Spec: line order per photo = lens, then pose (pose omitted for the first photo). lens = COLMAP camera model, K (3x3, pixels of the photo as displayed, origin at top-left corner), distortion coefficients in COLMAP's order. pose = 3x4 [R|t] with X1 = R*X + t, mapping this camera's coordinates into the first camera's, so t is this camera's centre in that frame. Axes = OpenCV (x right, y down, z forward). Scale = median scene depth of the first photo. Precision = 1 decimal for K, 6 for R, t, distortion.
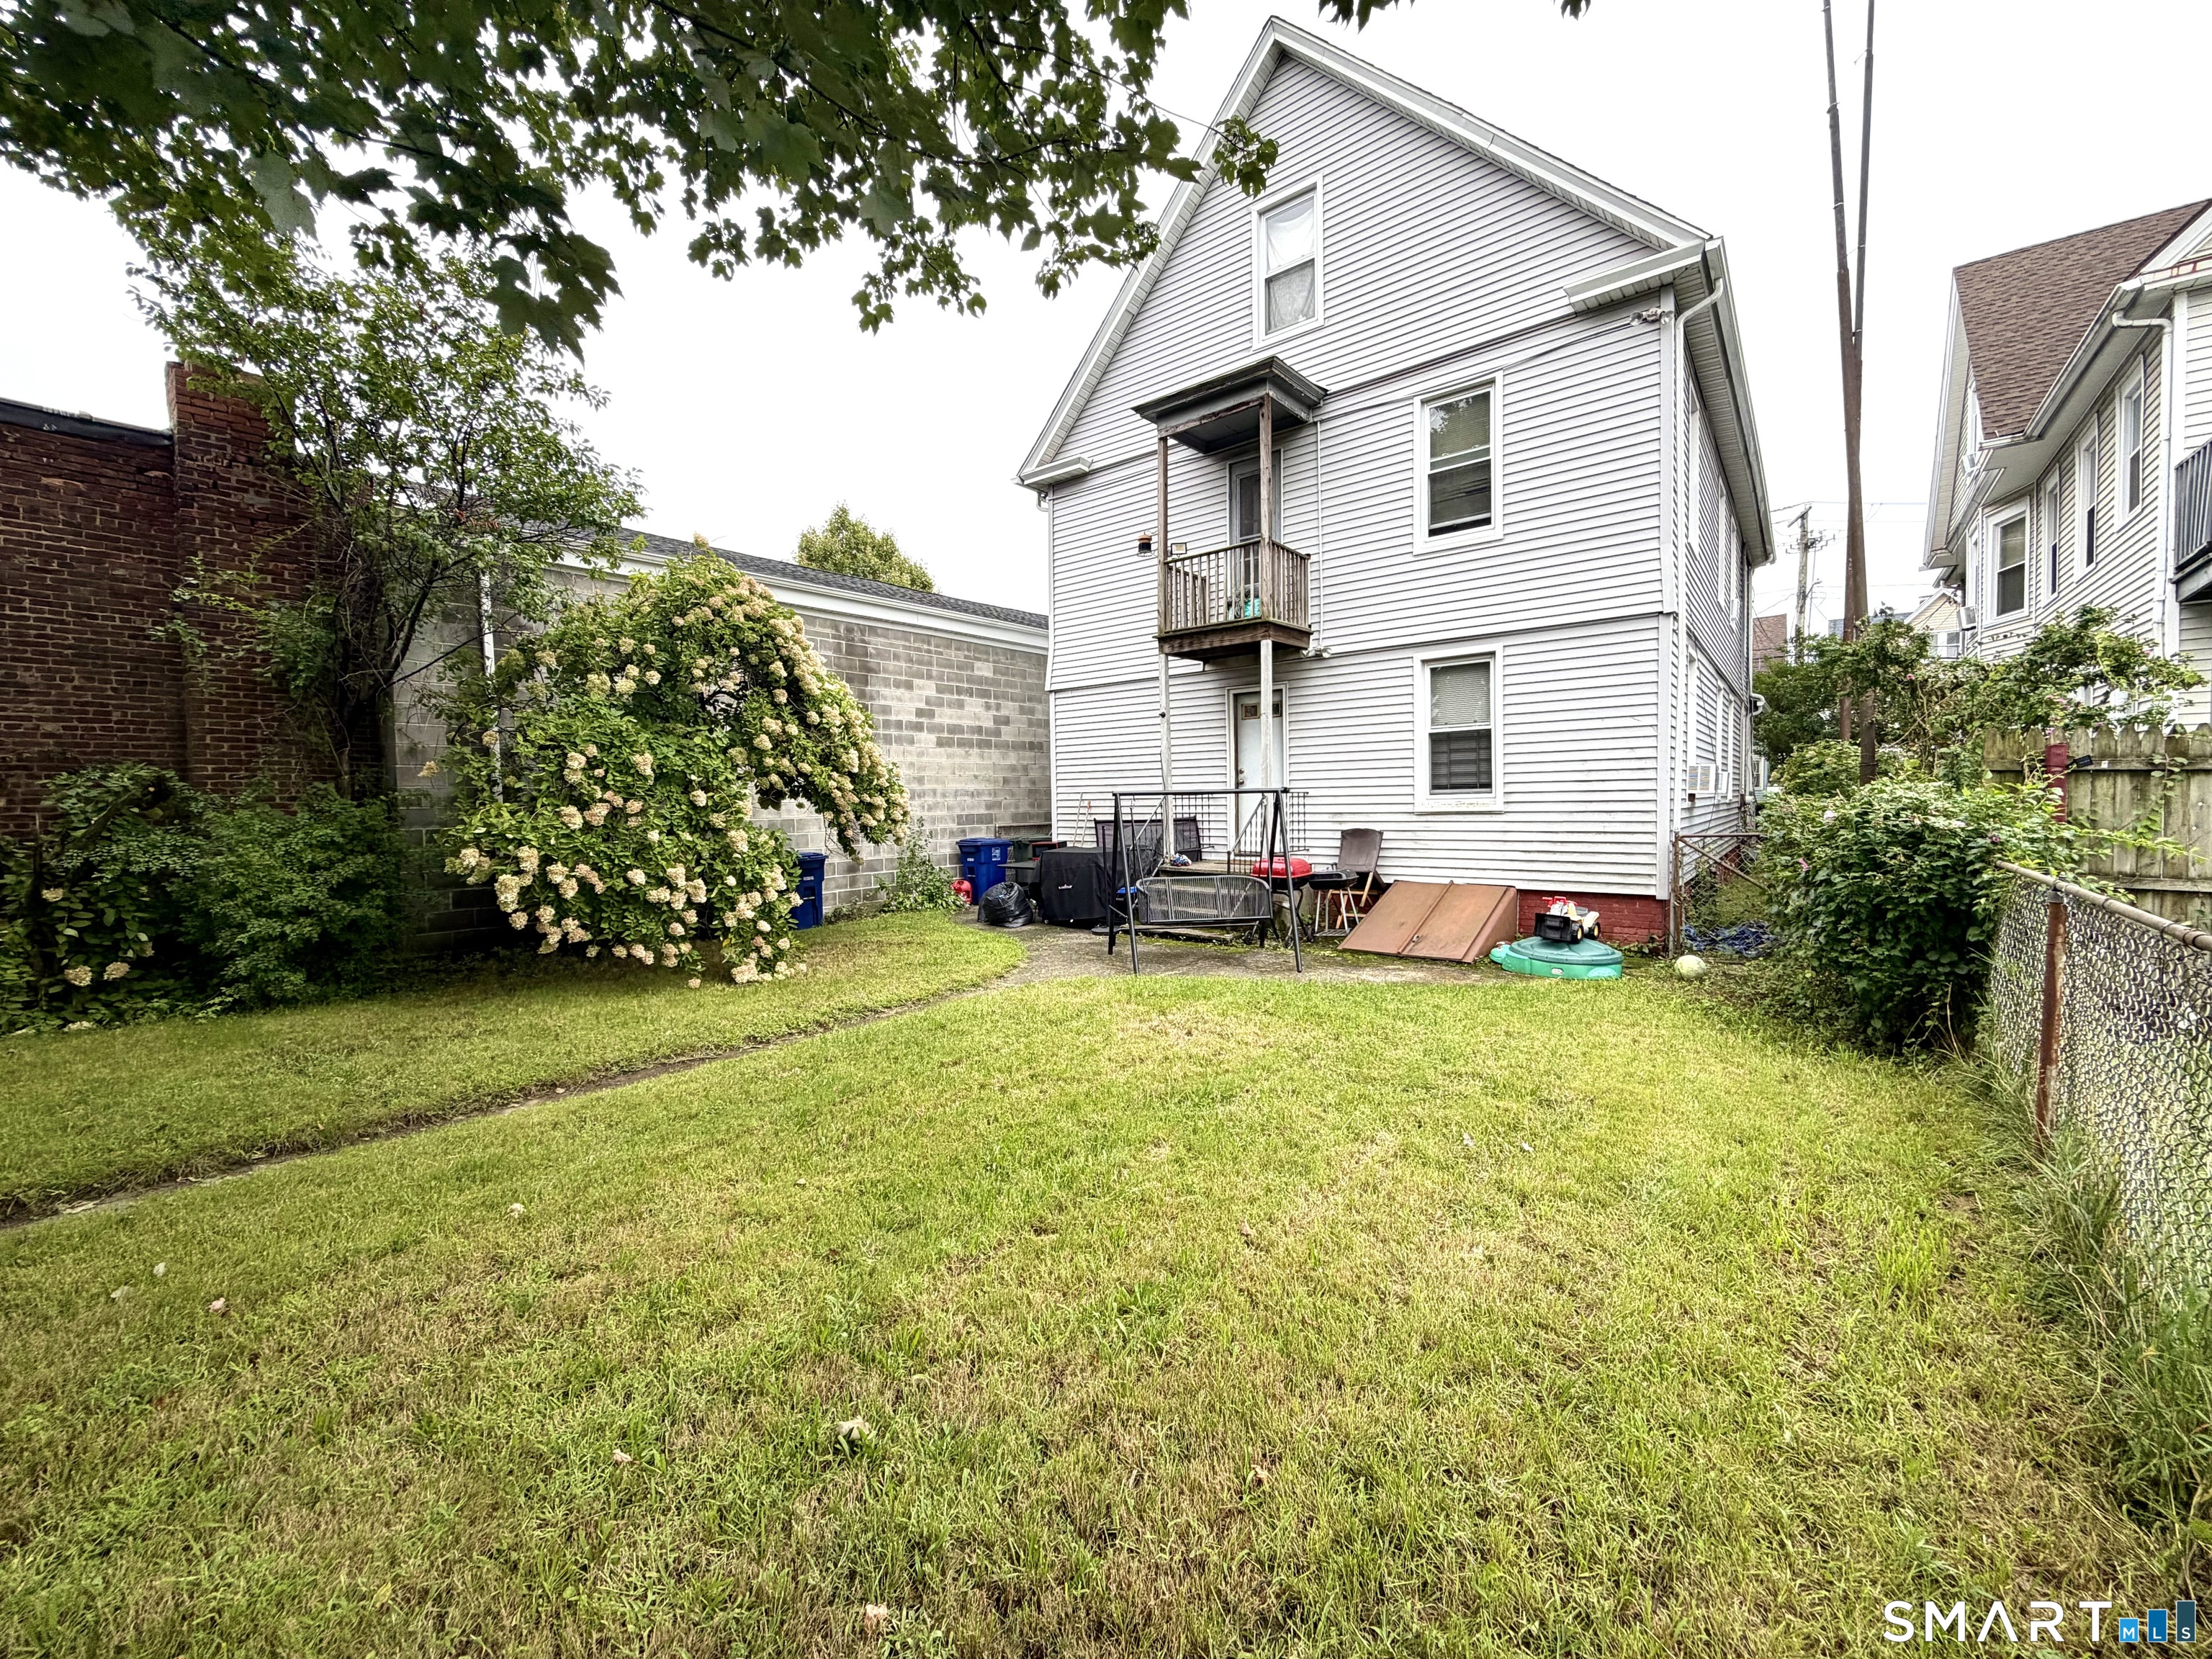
lens RADIAL K [[880.5, 0, 1103.2], [0, 880.5, 820.8], [0, 0, 1]] dist [0.003798, 0.000584]
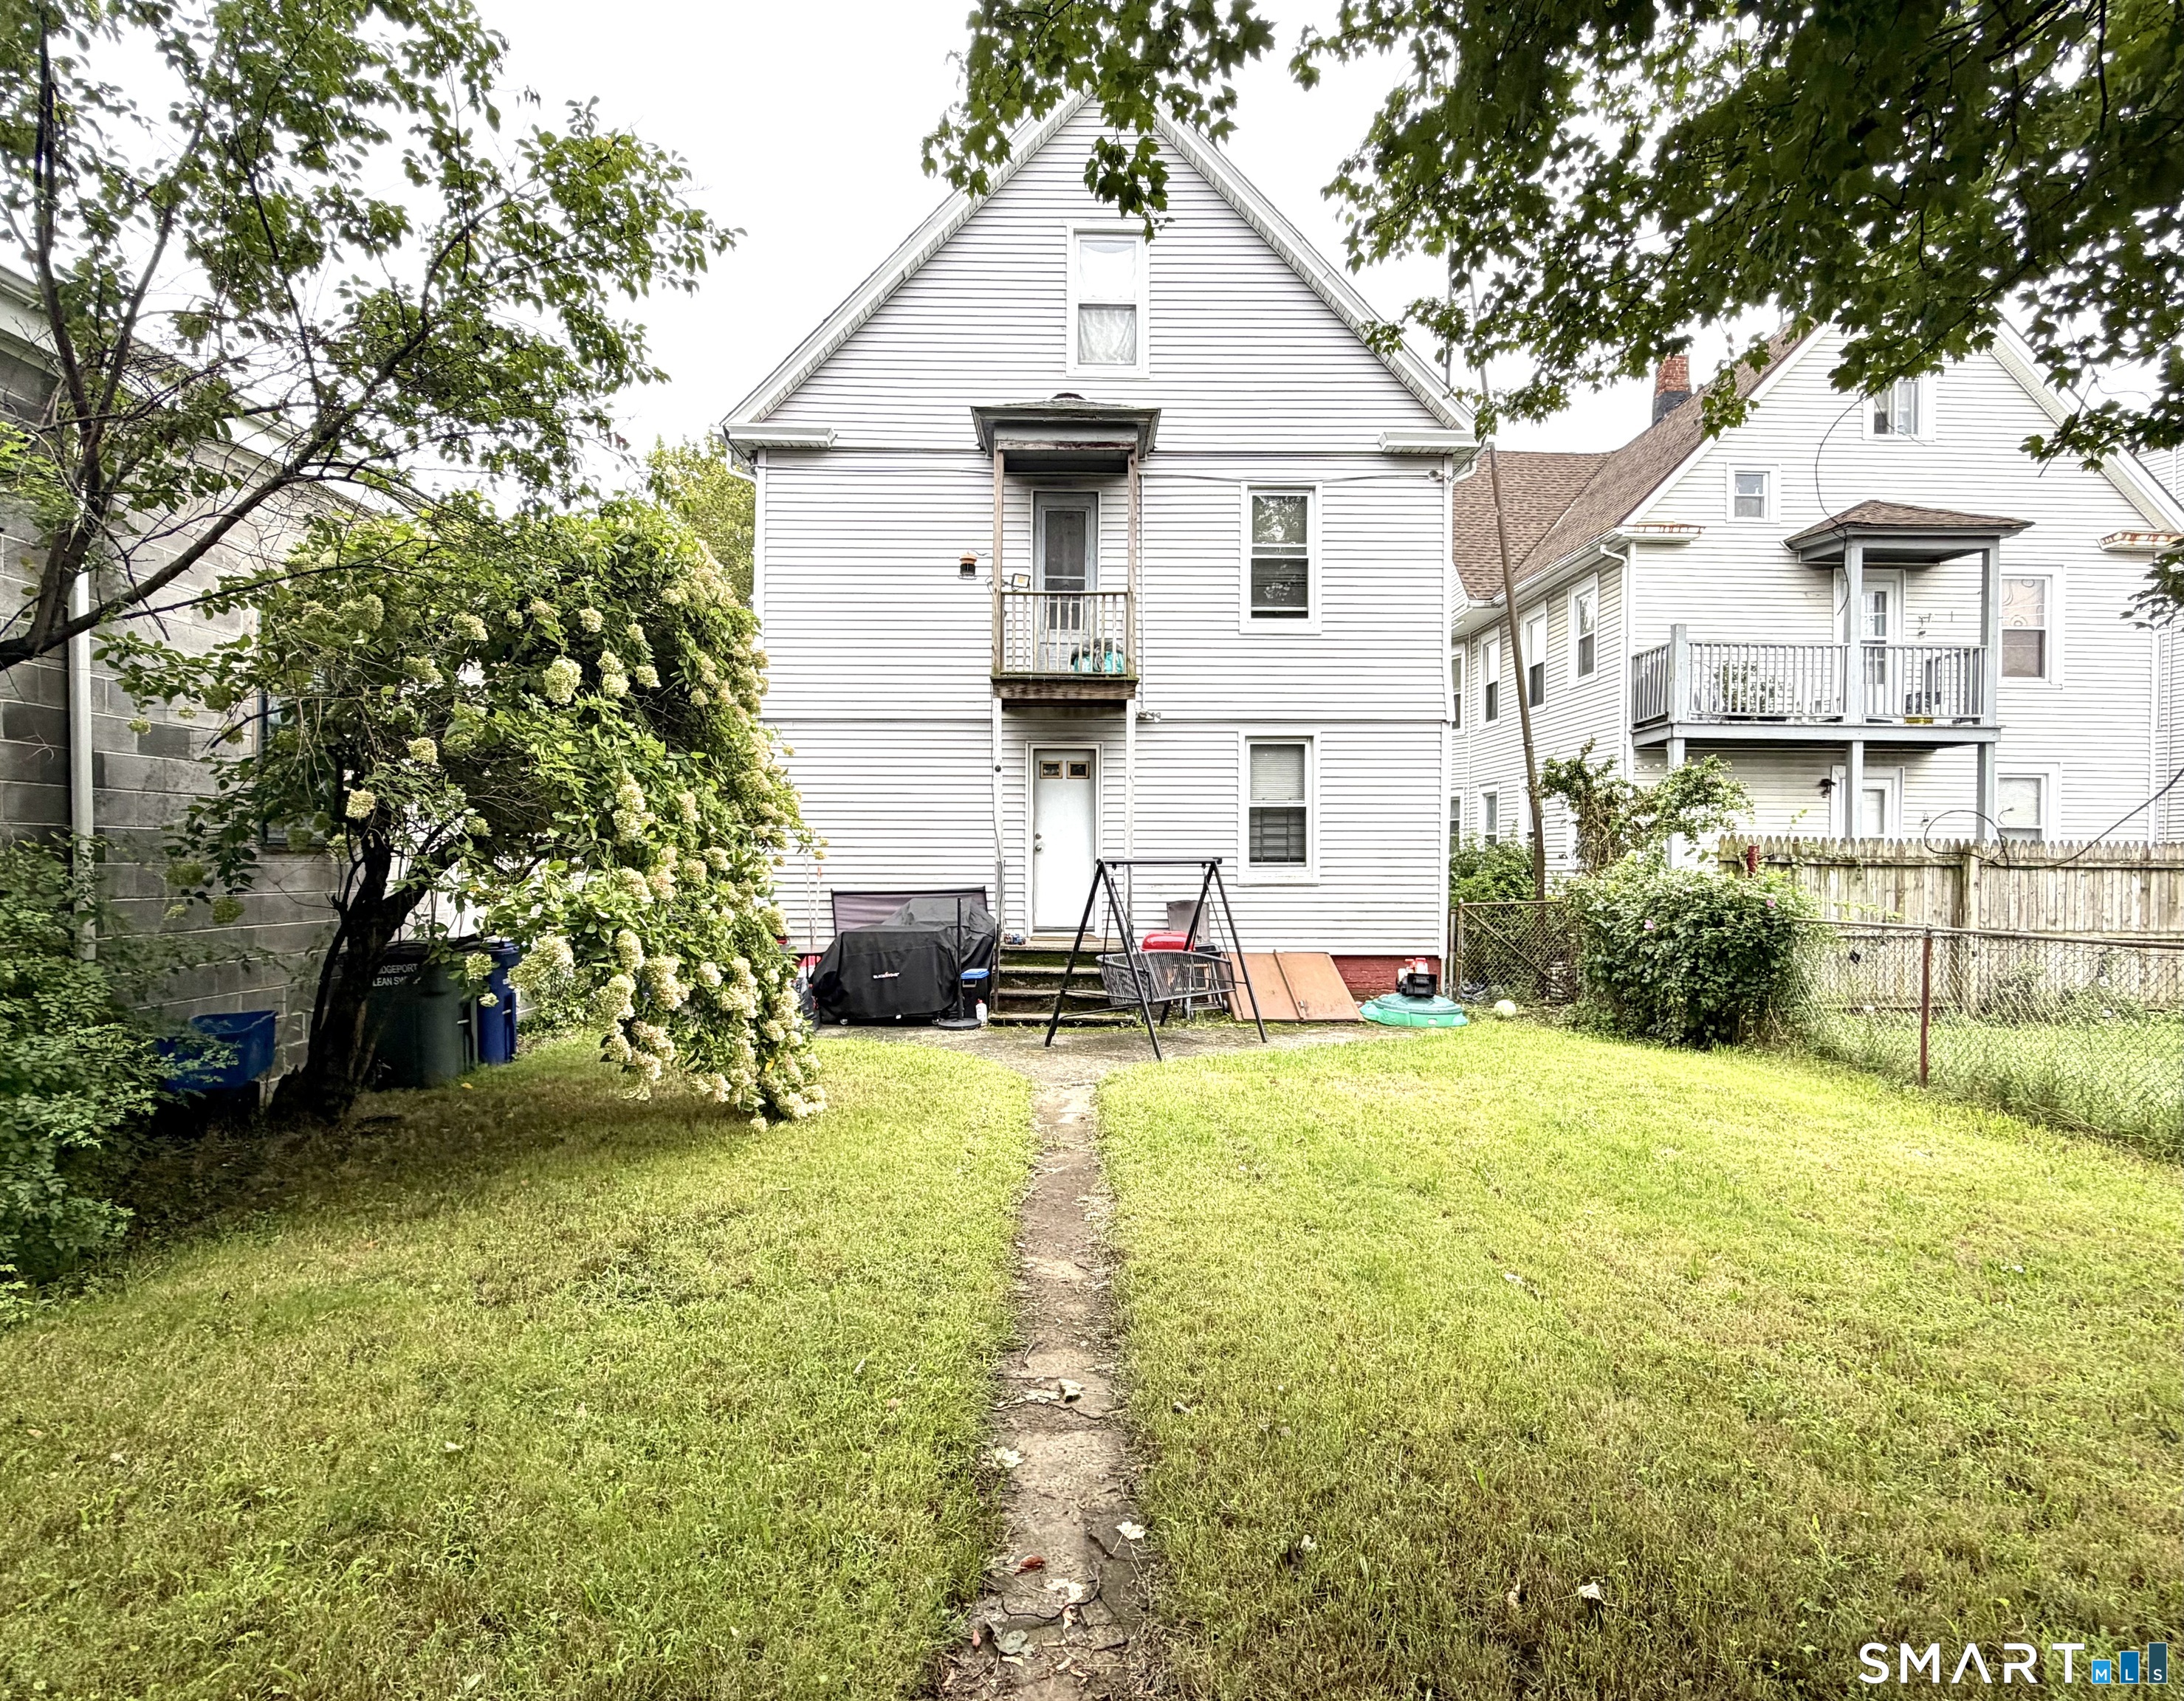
lens RADIAL K [[1134.5, 0, 1090.8], [0, 1134.5, 864.3], [0, 0, 1]] dist [-0.002318, -0.000137]
pose [[0.769704, 0.016090, 0.638198, -0.629919], [-0.000592, 0.999700, -0.024490, -0.000162], [-0.638401, 0.018472, 0.769482, 0.102439]]
